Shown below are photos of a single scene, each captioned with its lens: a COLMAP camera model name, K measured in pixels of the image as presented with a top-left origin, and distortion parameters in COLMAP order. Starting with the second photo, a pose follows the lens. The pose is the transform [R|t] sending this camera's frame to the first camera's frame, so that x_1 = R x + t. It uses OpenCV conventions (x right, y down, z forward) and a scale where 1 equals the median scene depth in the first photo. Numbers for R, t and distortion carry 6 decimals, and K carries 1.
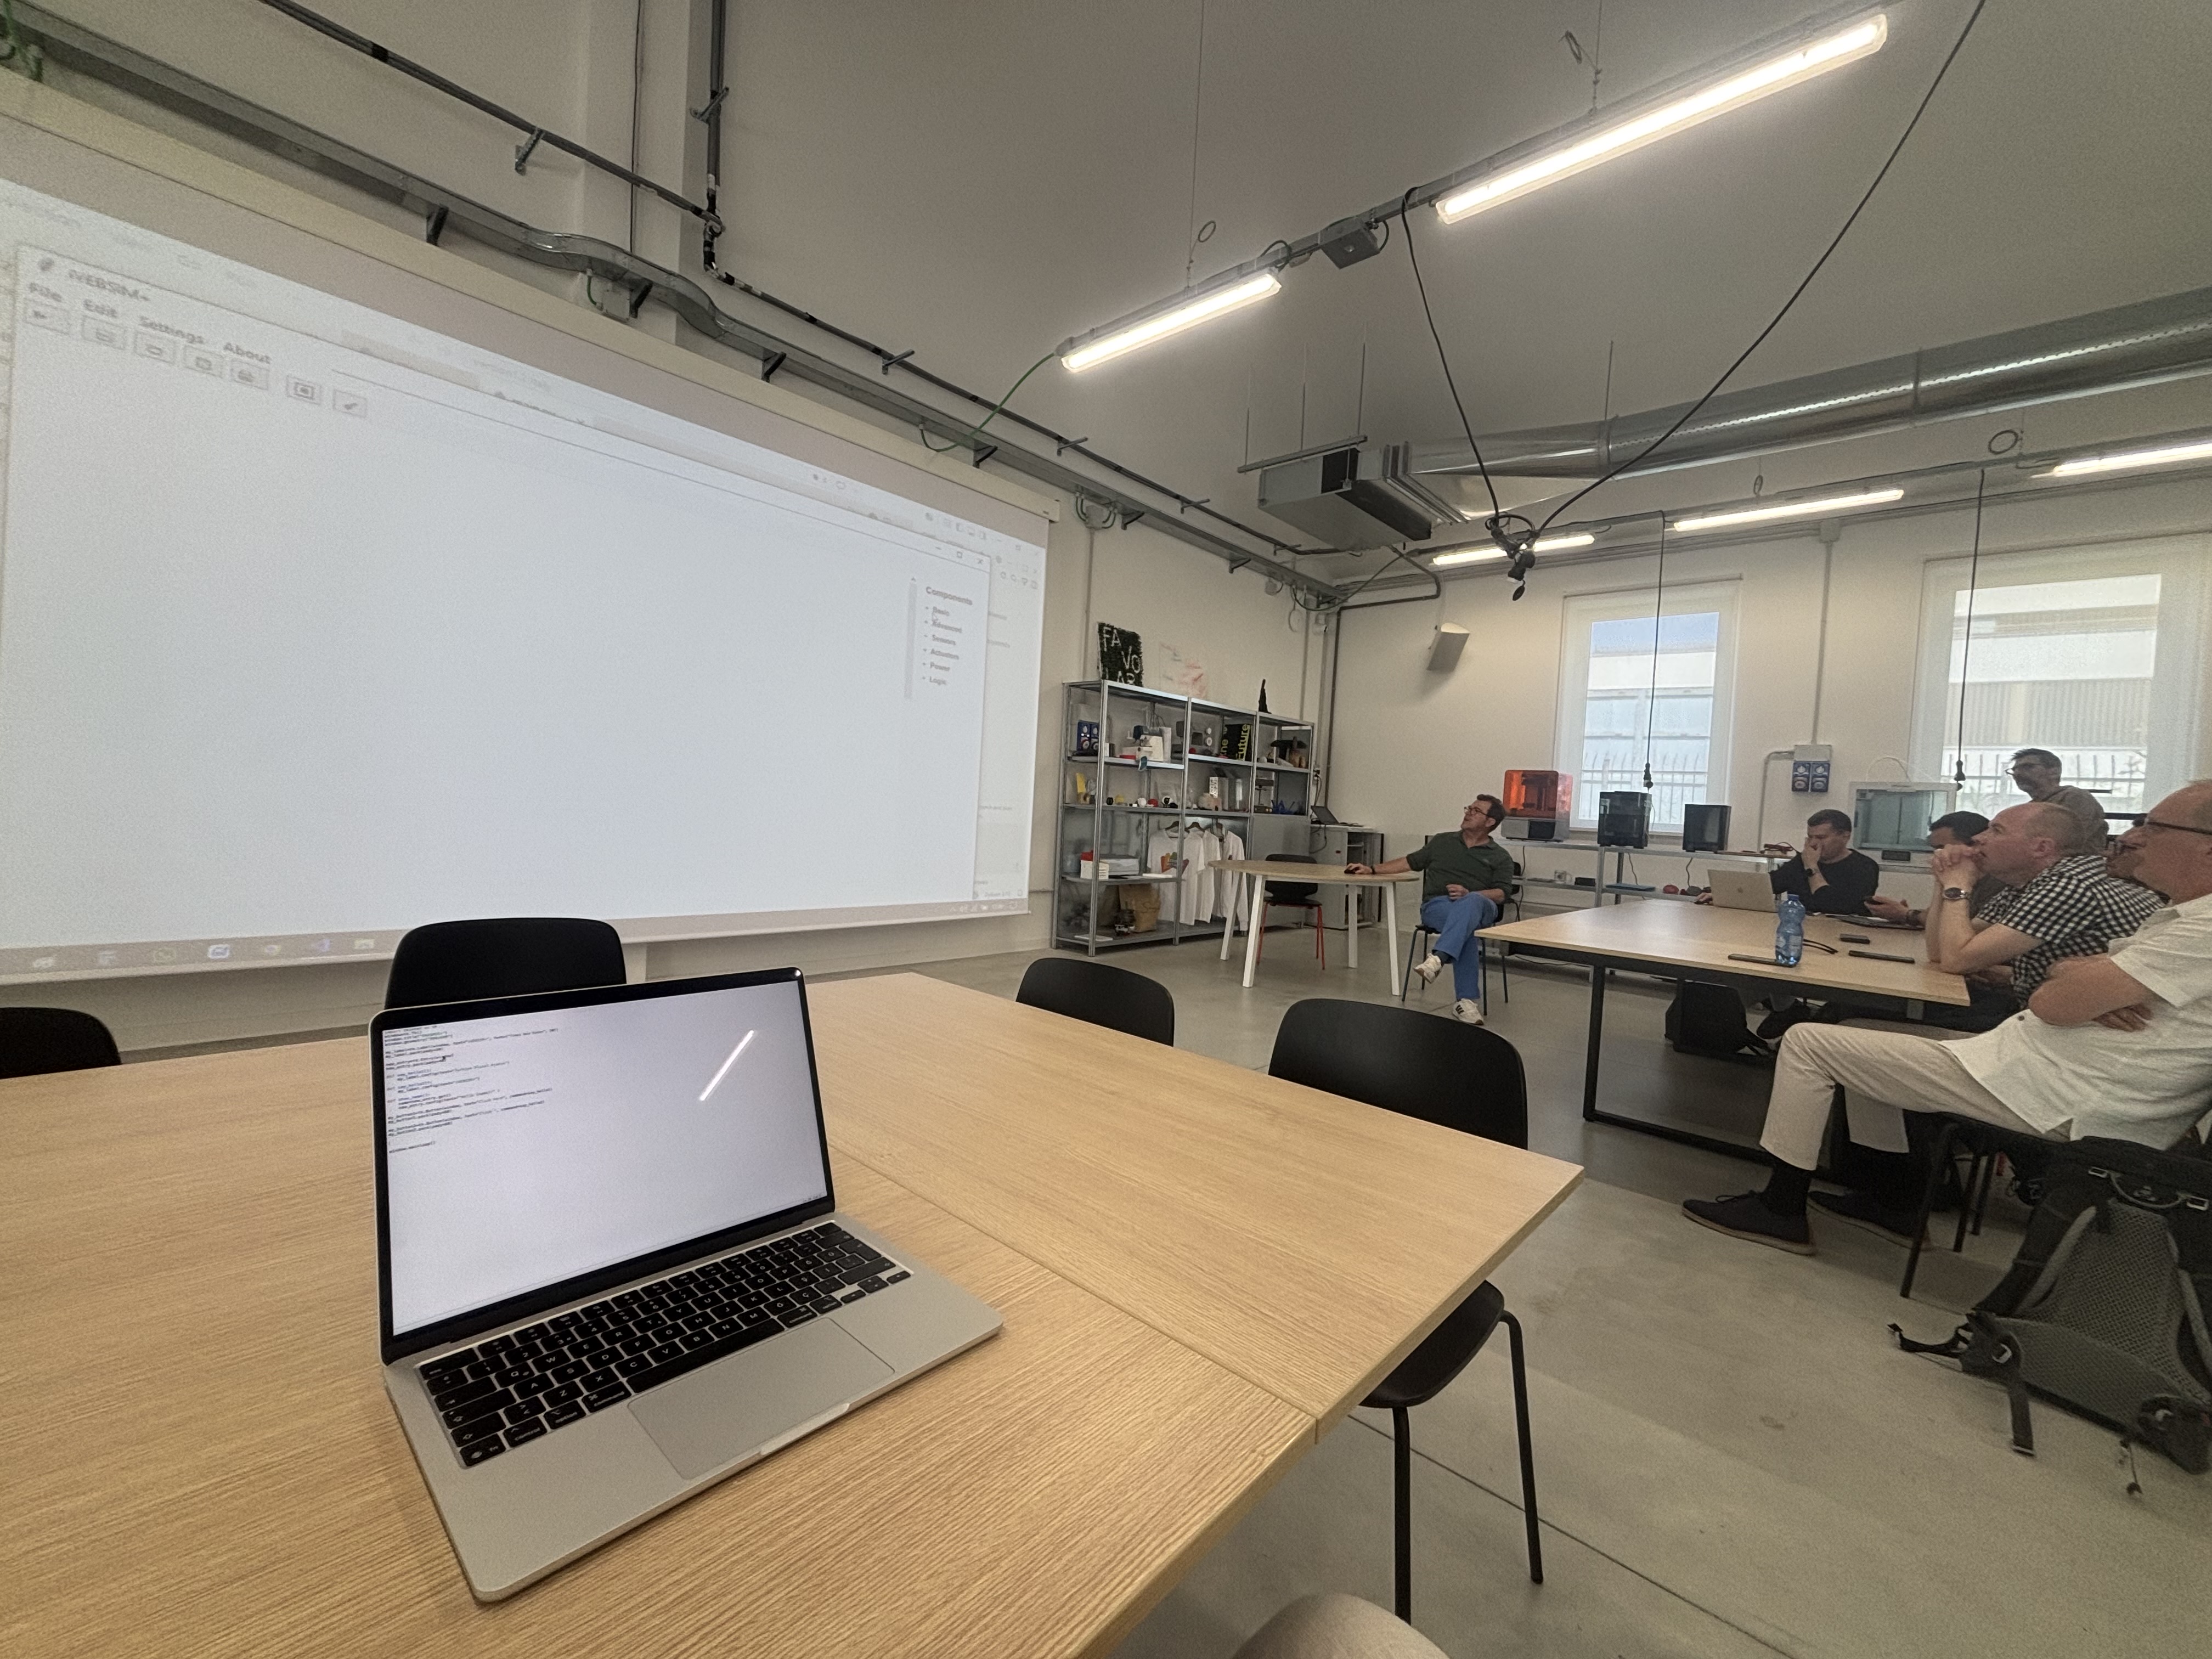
lens RADIAL K [[896.2, 0, 1092.9], [0, 896.2, 839.5], [0, 0, 1]] dist [0.001103, -0.000171]
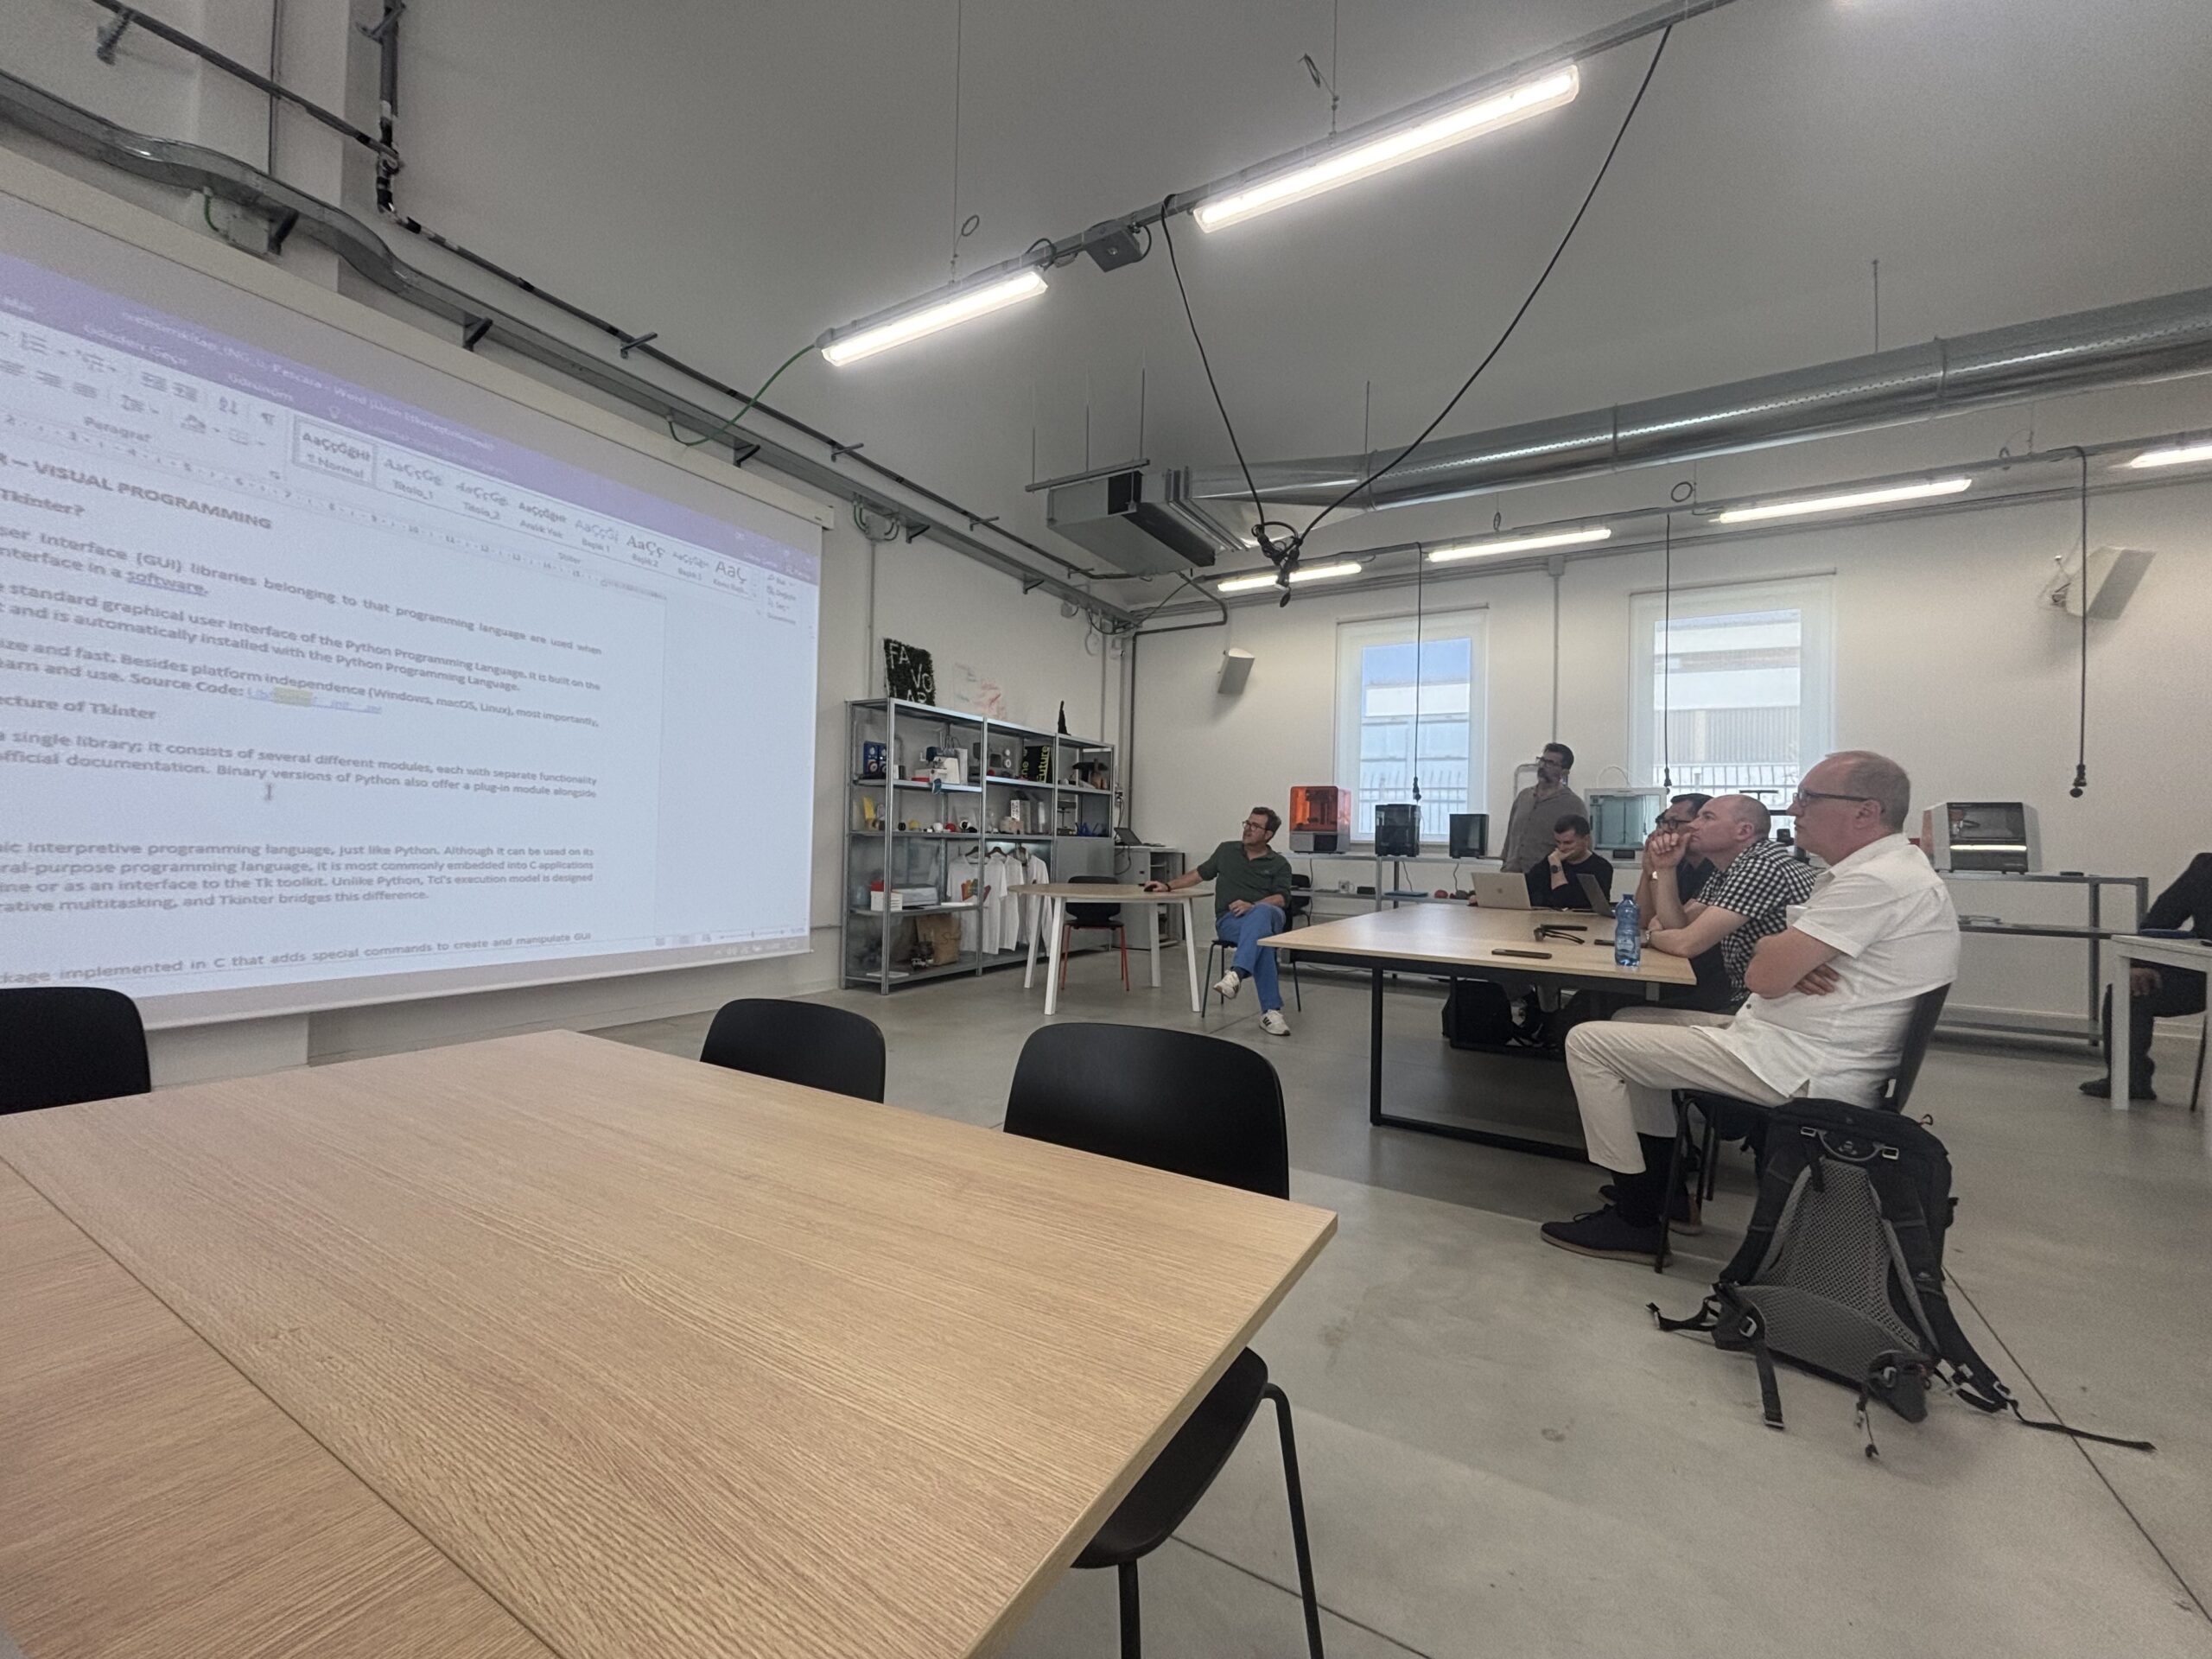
lens RADIAL K [[891.8, 0, 1095.7], [0, 891.8, 839.6], [0, 0, 1]] dist [-0.001167, -0.000549]
pose [[0.979196, -0.030557, 0.200602, 0.028631], [0.037581, 0.998803, -0.031300, 0.007476], [-0.199406, 0.038188, 0.979173, 0.038320]]
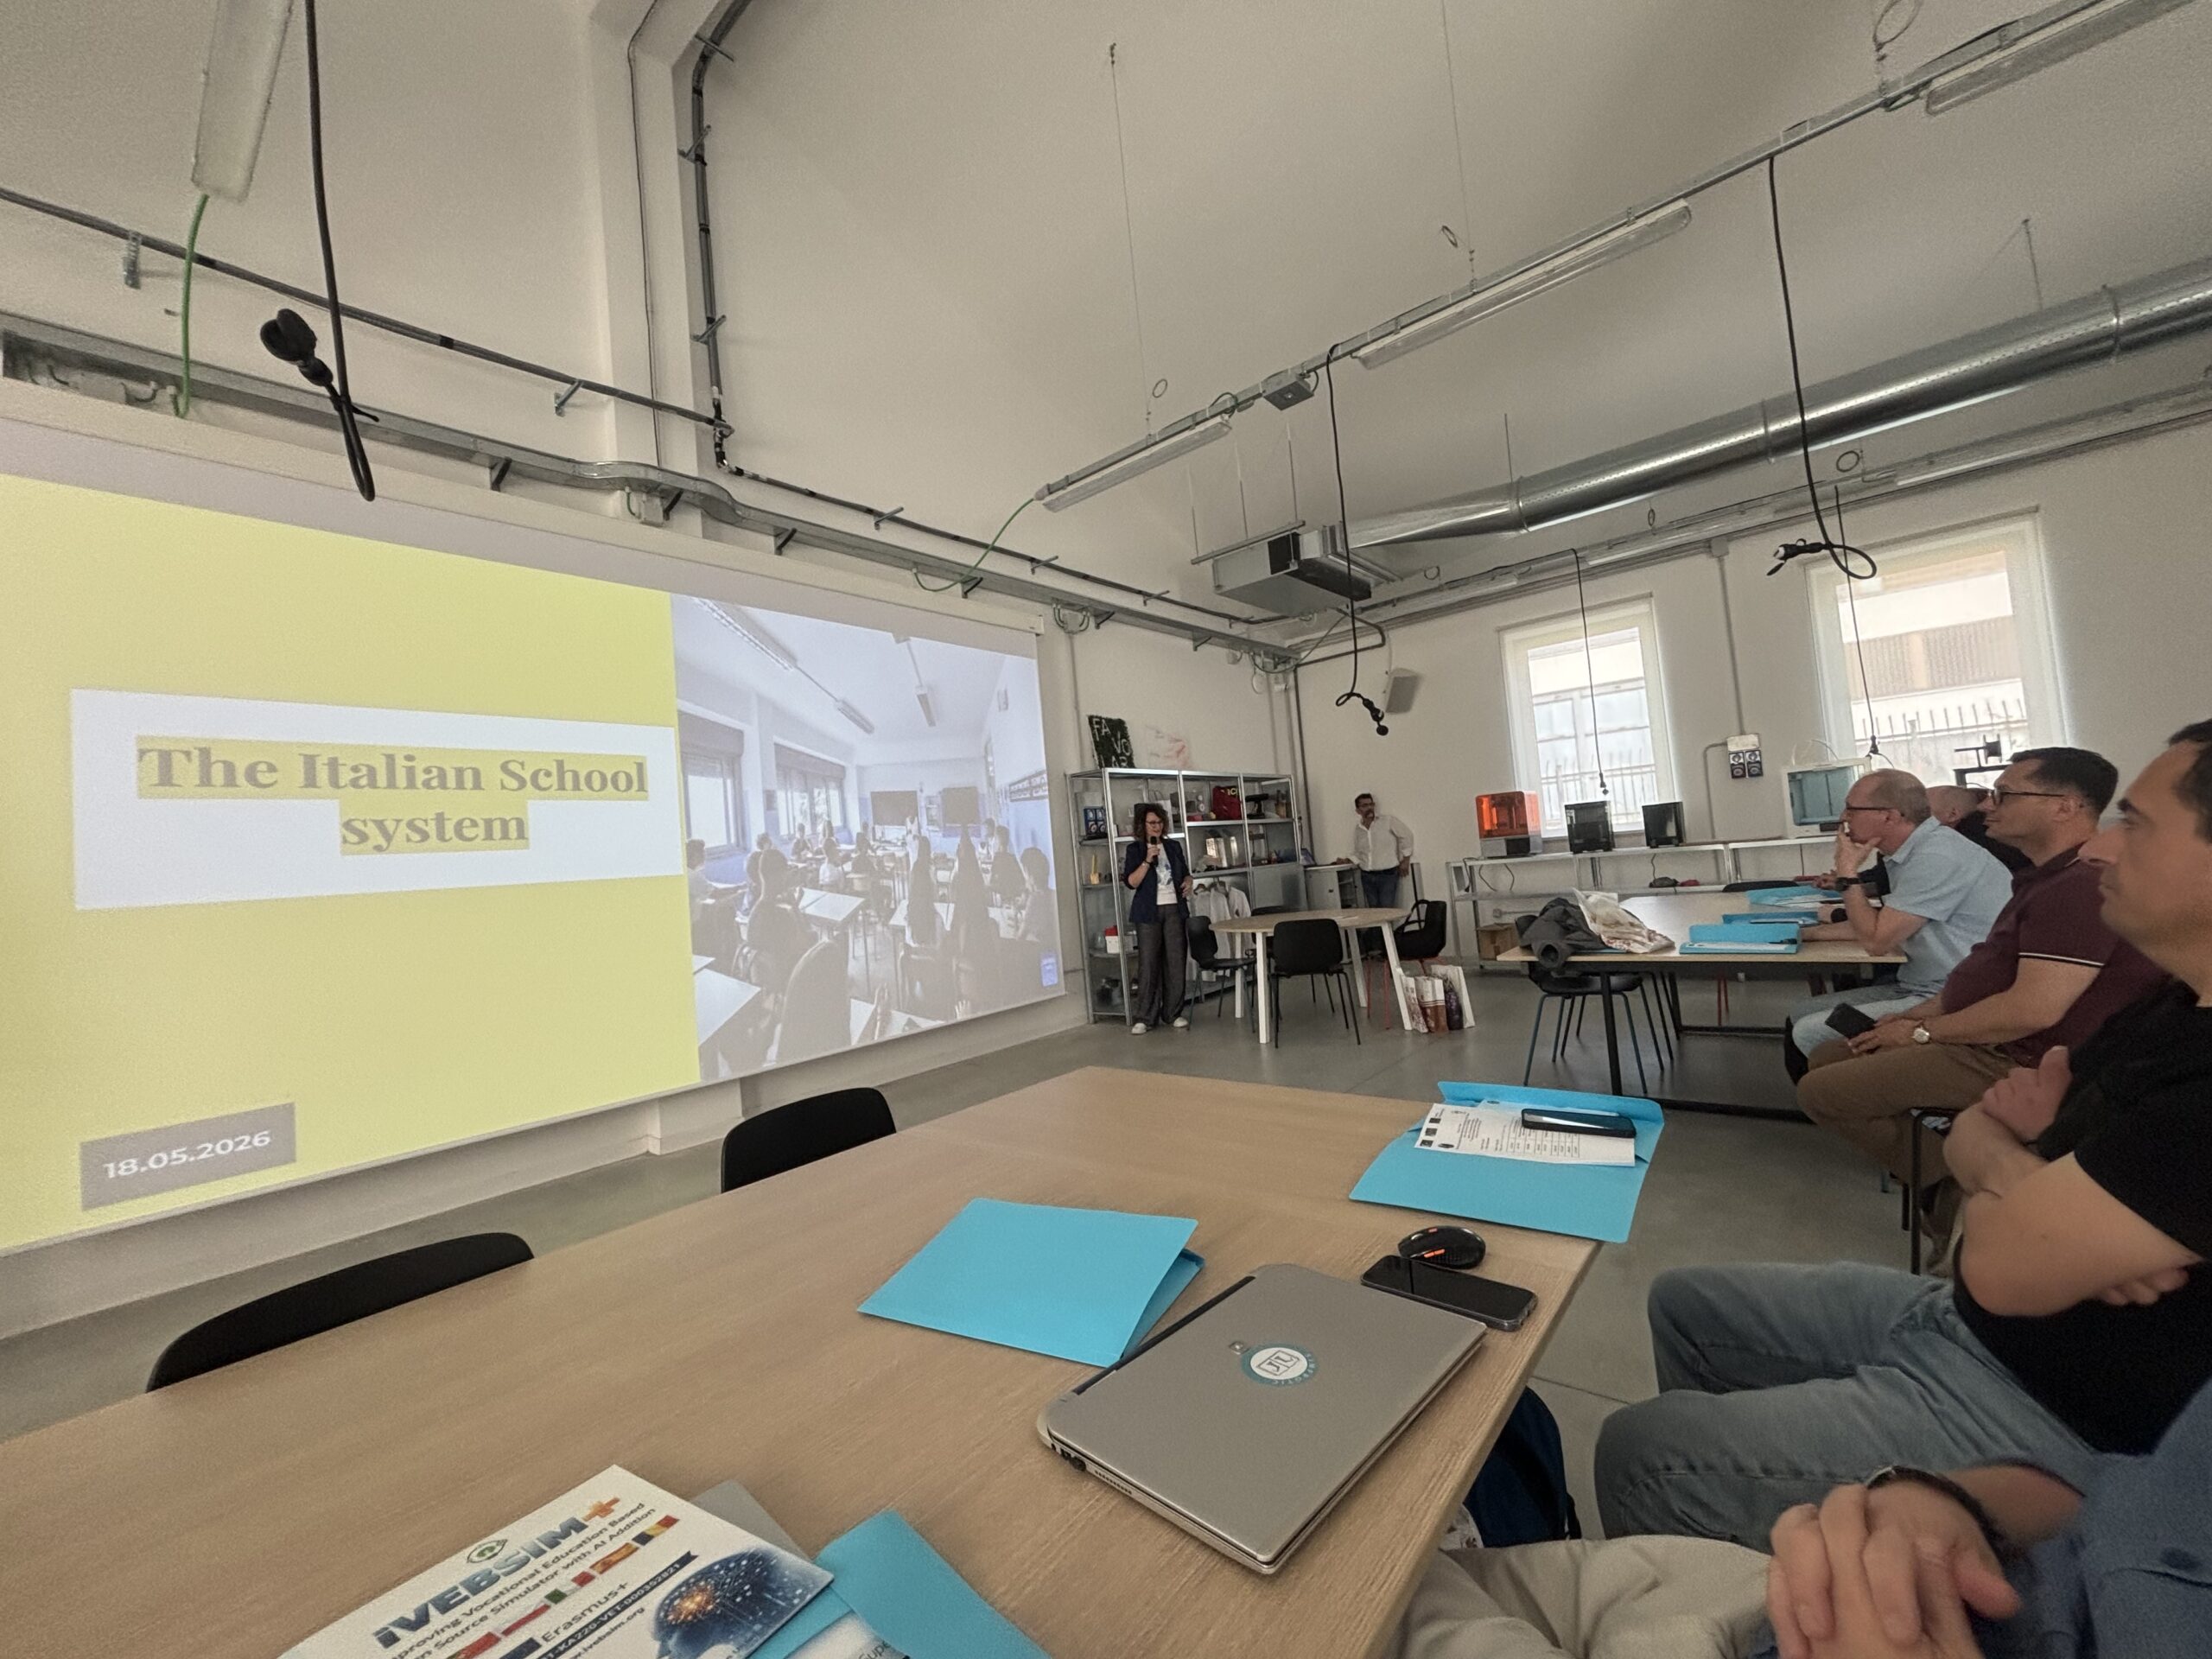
lens RADIAL K [[891.8, 0, 1095.7], [0, 891.8, 839.6], [0, 0, 1]] dist [-0.001167, -0.000549]
pose [[0.988834, -0.143047, 0.041763, -0.048753], [0.145670, 0.986957, -0.068534, -0.018201], [-0.031415, 0.073852, 0.996774, -0.061678]]
